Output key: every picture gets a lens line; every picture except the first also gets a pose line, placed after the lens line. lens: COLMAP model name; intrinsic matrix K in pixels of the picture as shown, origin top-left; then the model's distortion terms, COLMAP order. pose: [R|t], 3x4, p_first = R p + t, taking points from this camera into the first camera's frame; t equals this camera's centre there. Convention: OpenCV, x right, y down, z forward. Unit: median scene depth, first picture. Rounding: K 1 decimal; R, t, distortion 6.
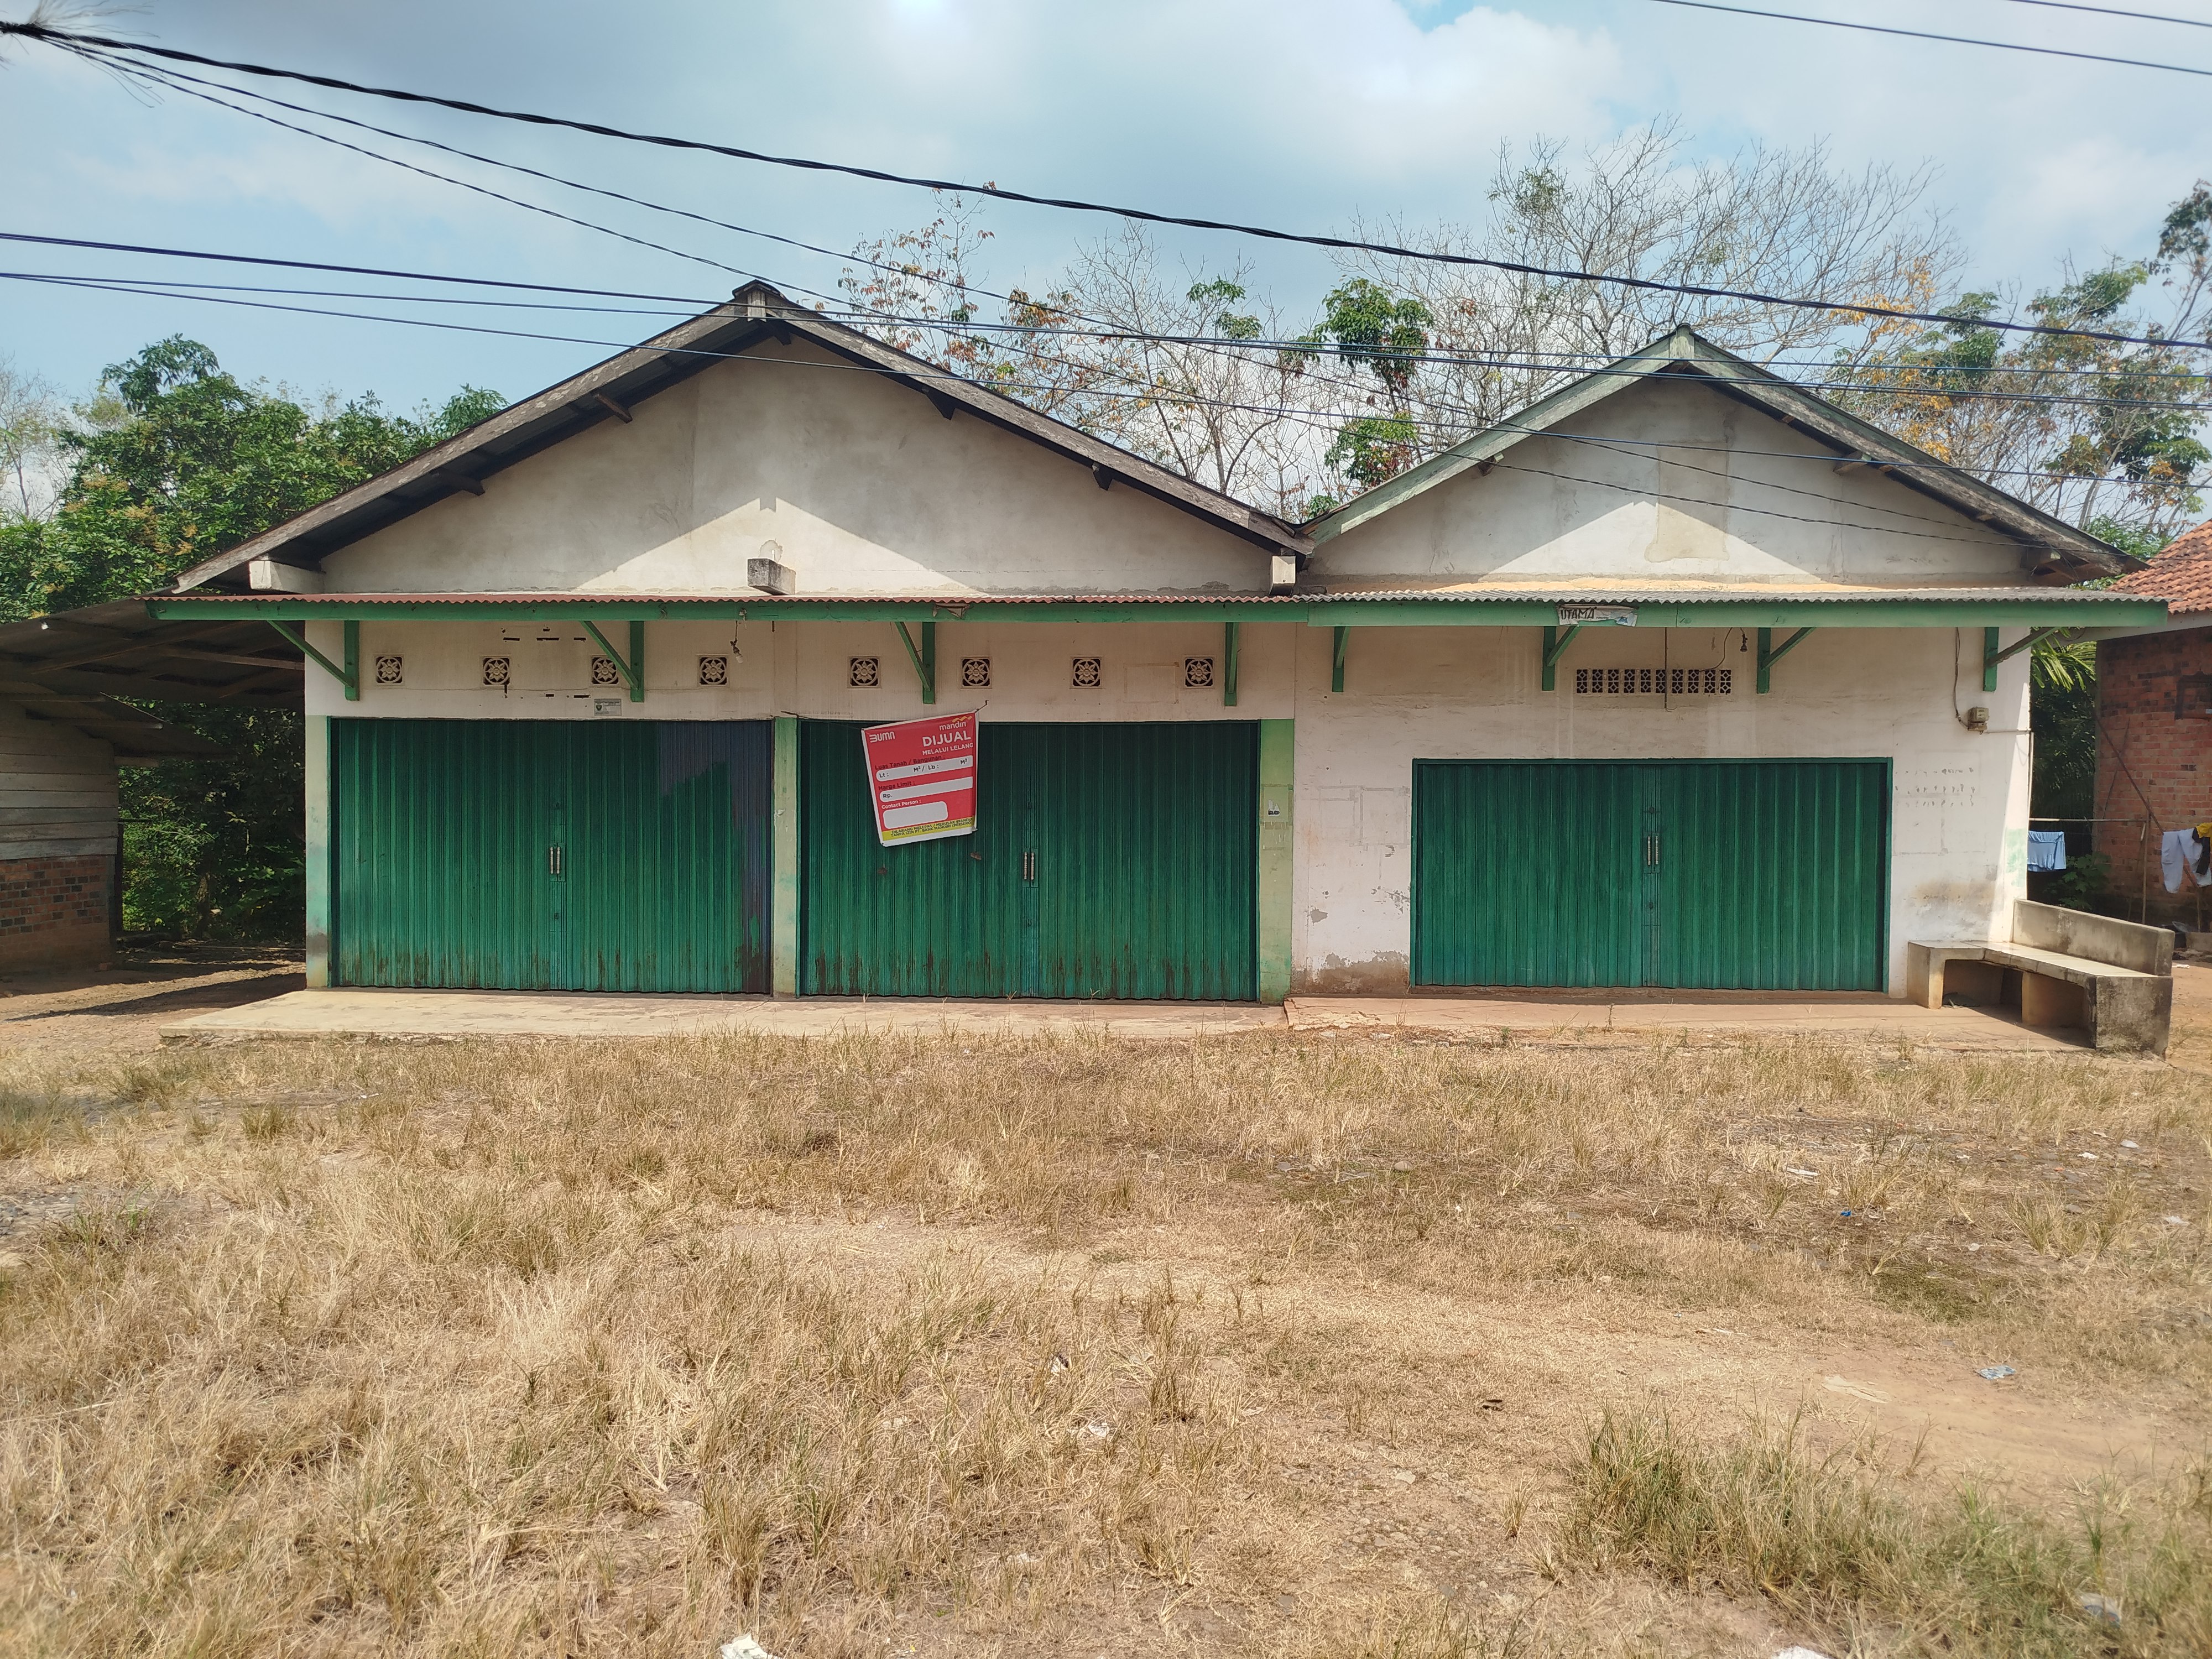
lens RADIAL K [[1596.7, 0, 1106.0], [0, 1596.7, 829.5], [0, 0, 1]] dist [-0.003470, -0.002682]
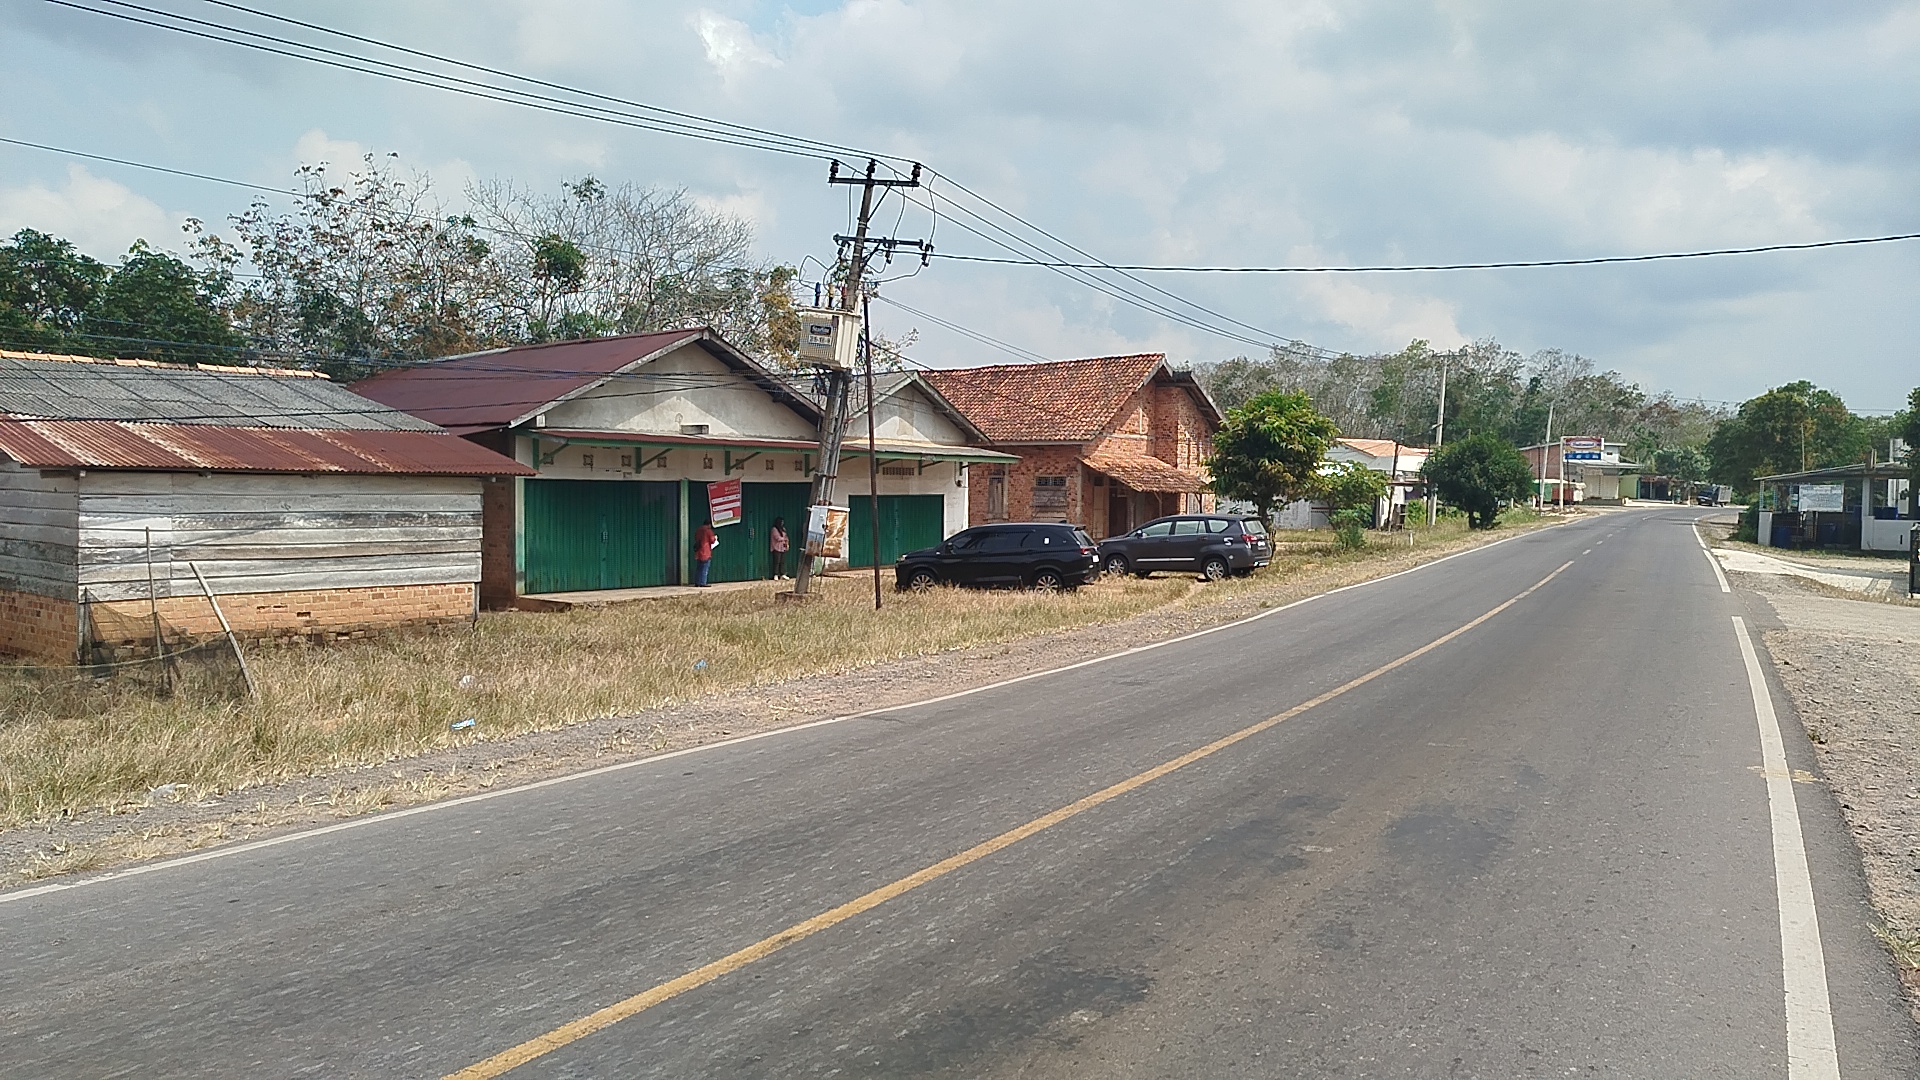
lens RADIAL K [[1334.9, 0, 960.0], [0, 1334.9, 540.0], [0, 0, 1]] dist [0.022479, -0.007197]
pose [[0.592253, -0.030917, 0.805159, -1.772563], [0.021424, 0.999515, 0.022621, -0.010913], [-0.805467, 0.003852, 0.592627, -0.716409]]
